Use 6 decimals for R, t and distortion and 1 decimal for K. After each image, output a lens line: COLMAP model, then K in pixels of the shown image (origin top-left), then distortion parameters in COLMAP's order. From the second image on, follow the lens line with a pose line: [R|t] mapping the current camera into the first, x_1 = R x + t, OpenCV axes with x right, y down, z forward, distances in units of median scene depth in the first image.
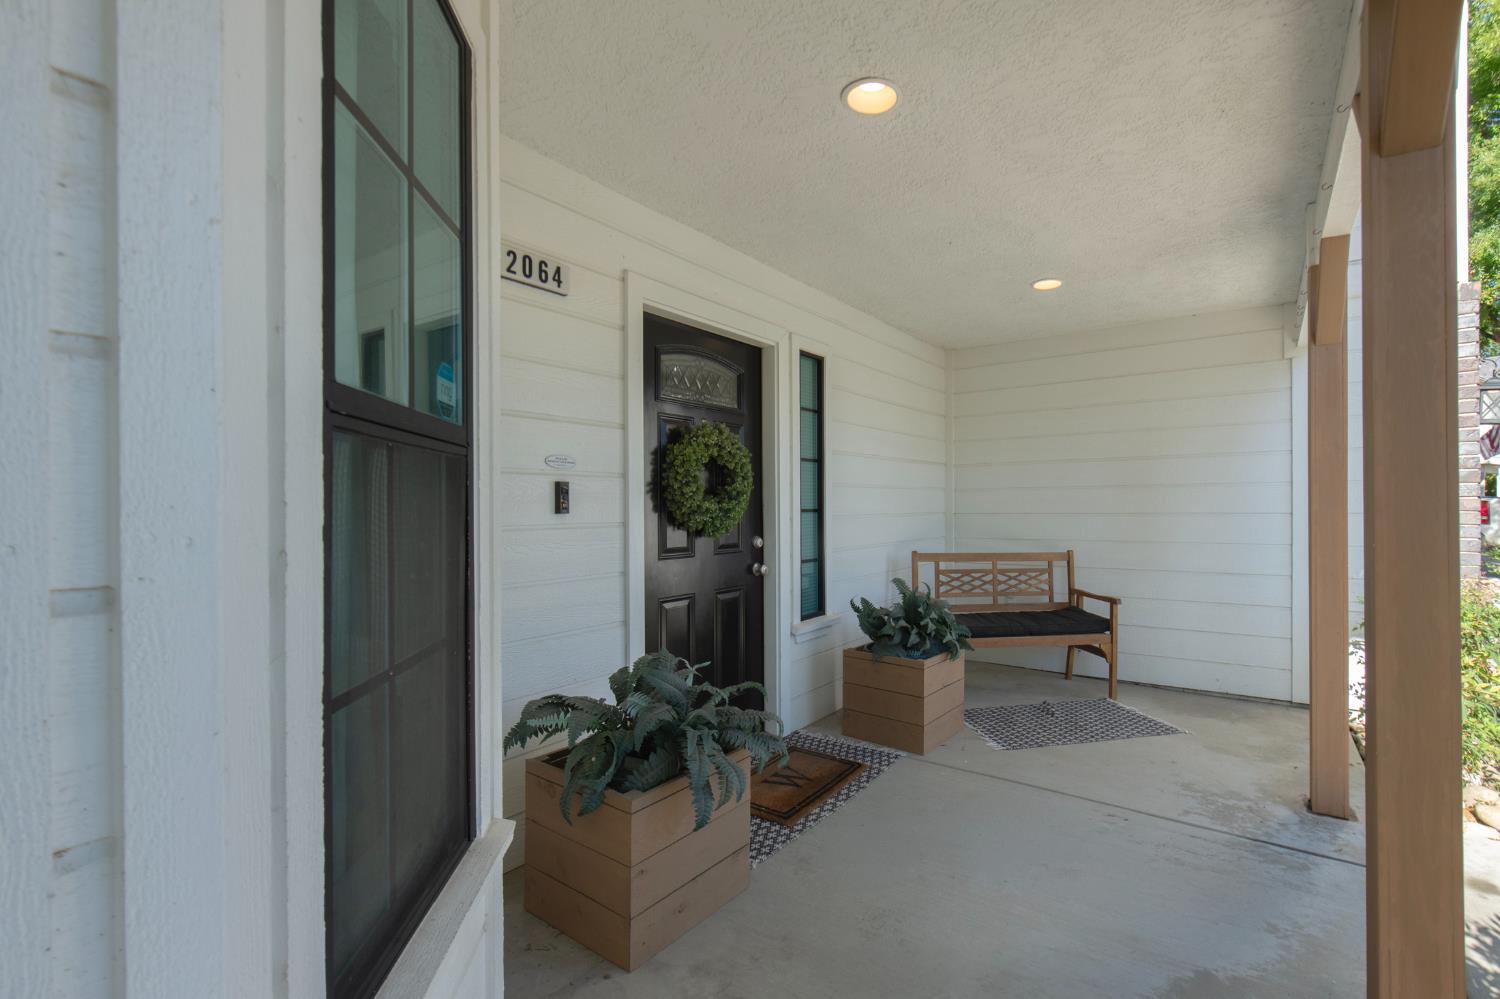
lens RADIAL K [[629.6, 0, 750.0], [0, 629.6, 499.5], [0, 0, 1]] dist [0.002680, 0.000175]
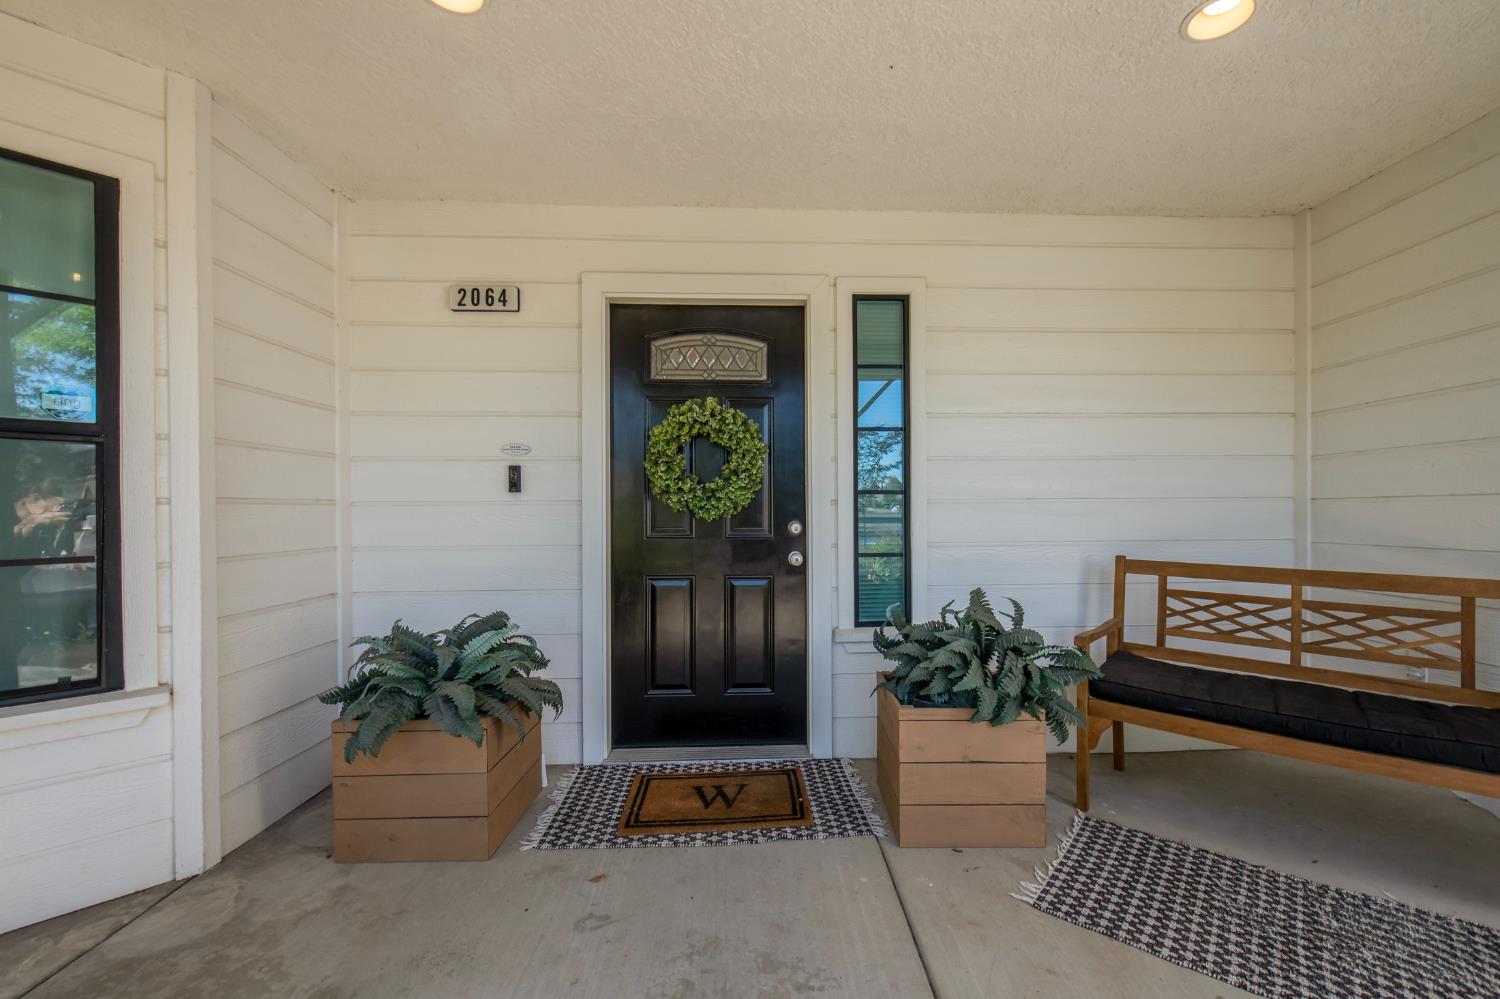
lens RADIAL K [[557.2, 0, 750.9], [0, 557.2, 505.9], [0, 0, 1]] dist [0.001966, 0.000045]
pose [[0.657973, -0.002975, -0.753035, 0.441700], [0.008016, 0.999963, 0.003053, 0.026768], [0.752999, -0.008046, 0.657973, 0.348567]]
